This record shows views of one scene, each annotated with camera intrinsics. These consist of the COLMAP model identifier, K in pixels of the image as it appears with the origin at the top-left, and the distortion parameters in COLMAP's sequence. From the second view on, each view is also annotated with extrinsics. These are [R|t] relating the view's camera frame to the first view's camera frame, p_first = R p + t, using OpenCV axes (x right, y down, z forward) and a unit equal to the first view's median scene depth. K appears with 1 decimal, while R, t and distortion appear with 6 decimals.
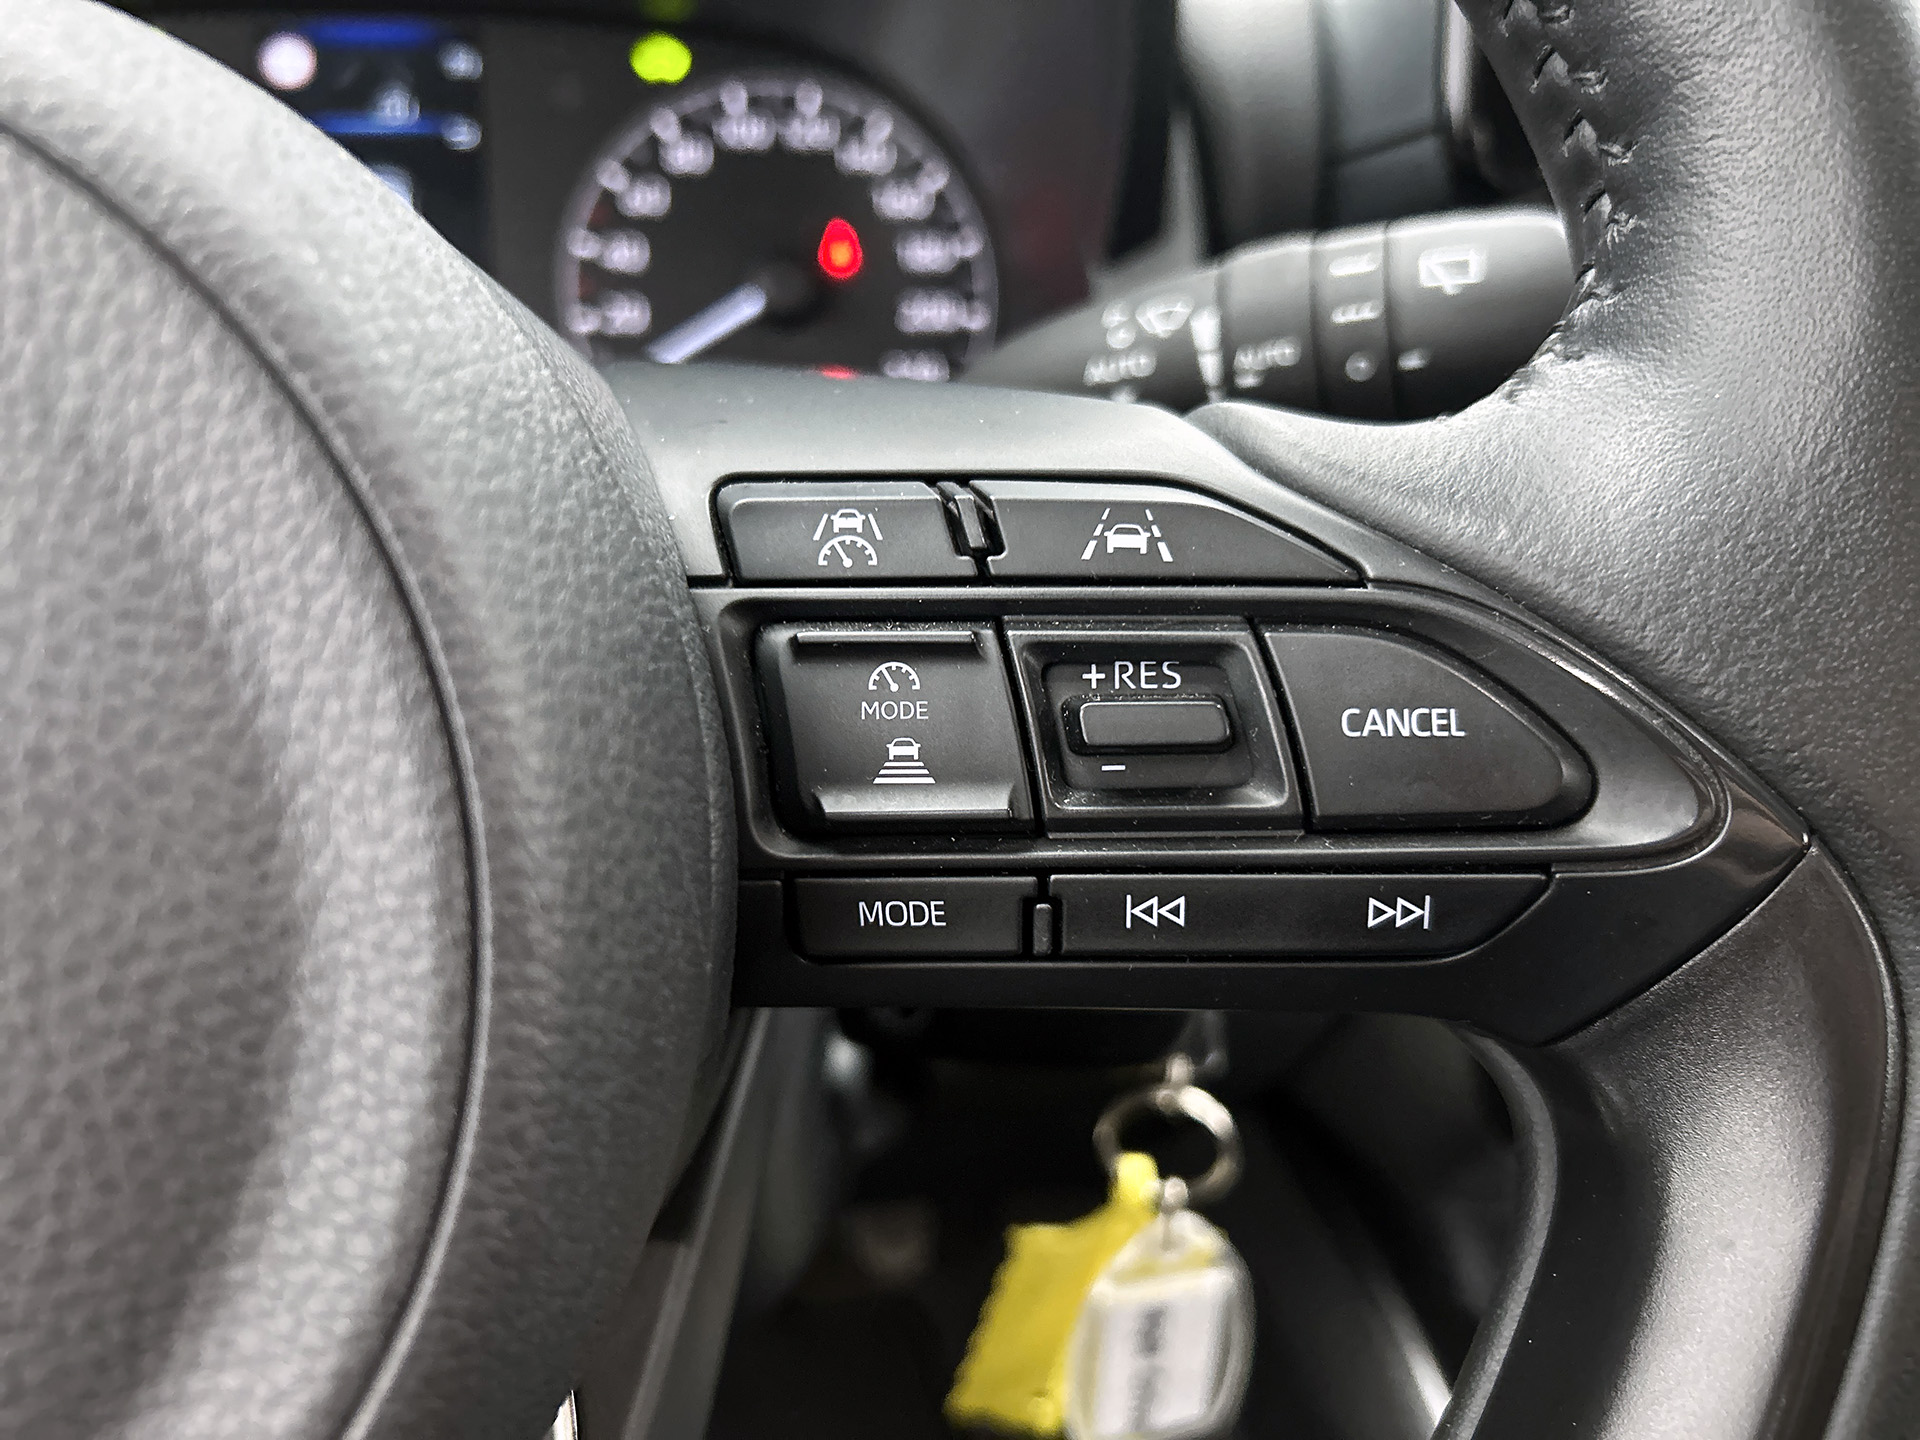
lens RADIAL K [[1507.5, 0, 960.0], [0, 1507.5, 720.0], [0, 0, 1]] dist [-0.002376, -0.001278]
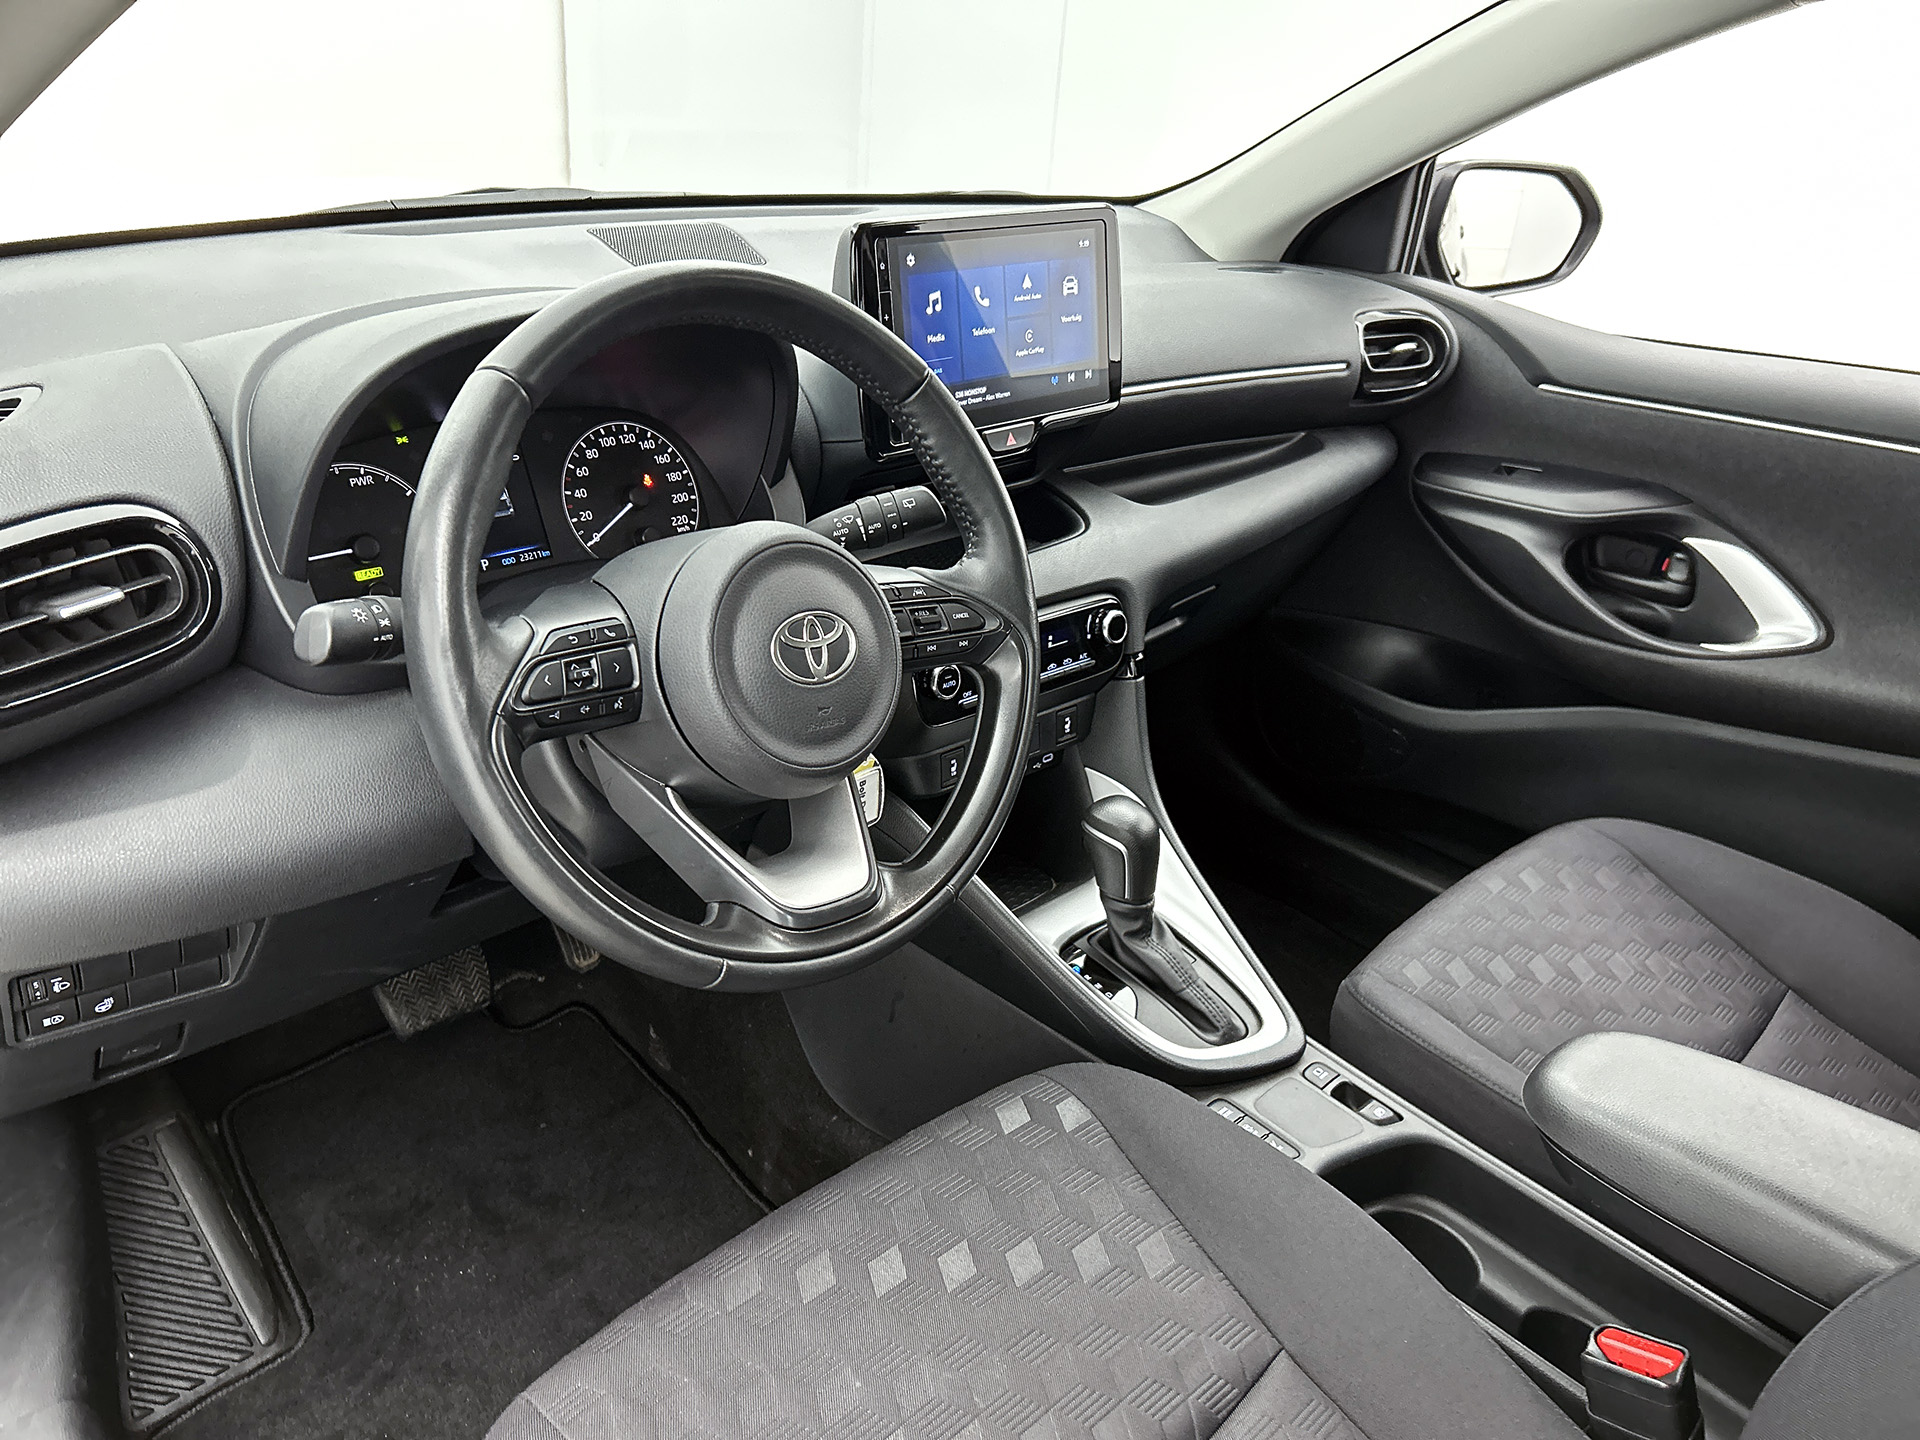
lens RADIAL K [[1449.8, 0, 963.7], [0, 1449.8, 731.0], [0, 0, 1]] dist [0.077638, -0.127890]
pose [[0.821751, -0.225899, 0.523159, -3.008960], [0.201861, 0.973933, 0.103469, -0.065223], [-0.532895, 0.020580, 0.845931, -4.235354]]
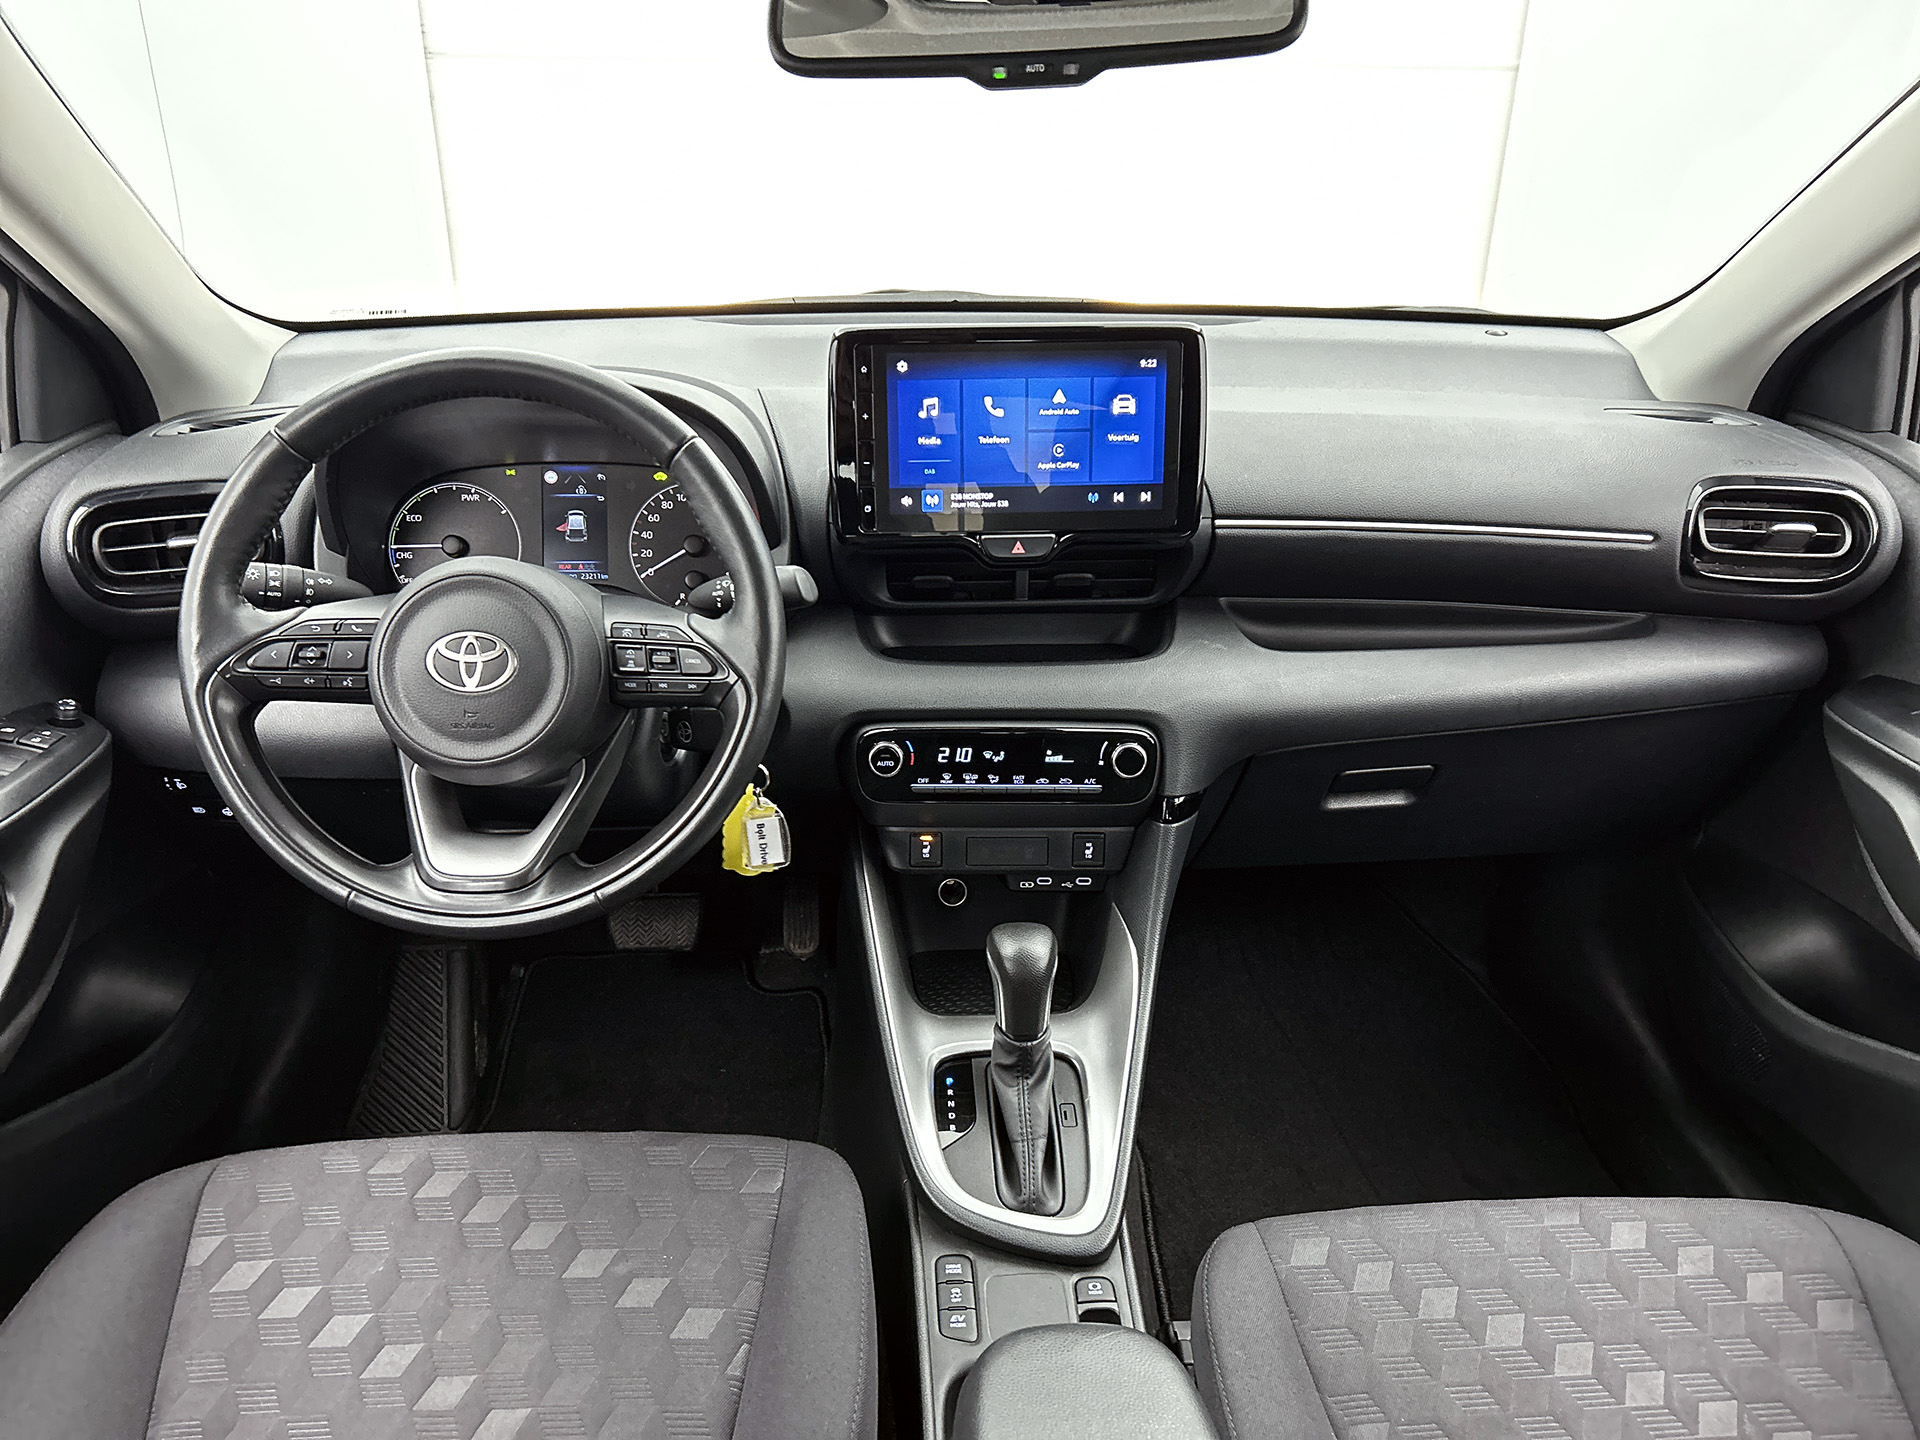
lens RADIAL K [[1445.5, 0, 952.4], [0, 1445.5, 763.3], [0, 0, 1]] dist [0.049913, -0.005564]
pose [[0.991437, 0.039959, -0.124320, 2.322500], [-0.039192, 0.999195, 0.008603, 0.385232], [0.124564, -0.003657, 0.992205, -5.642847]]
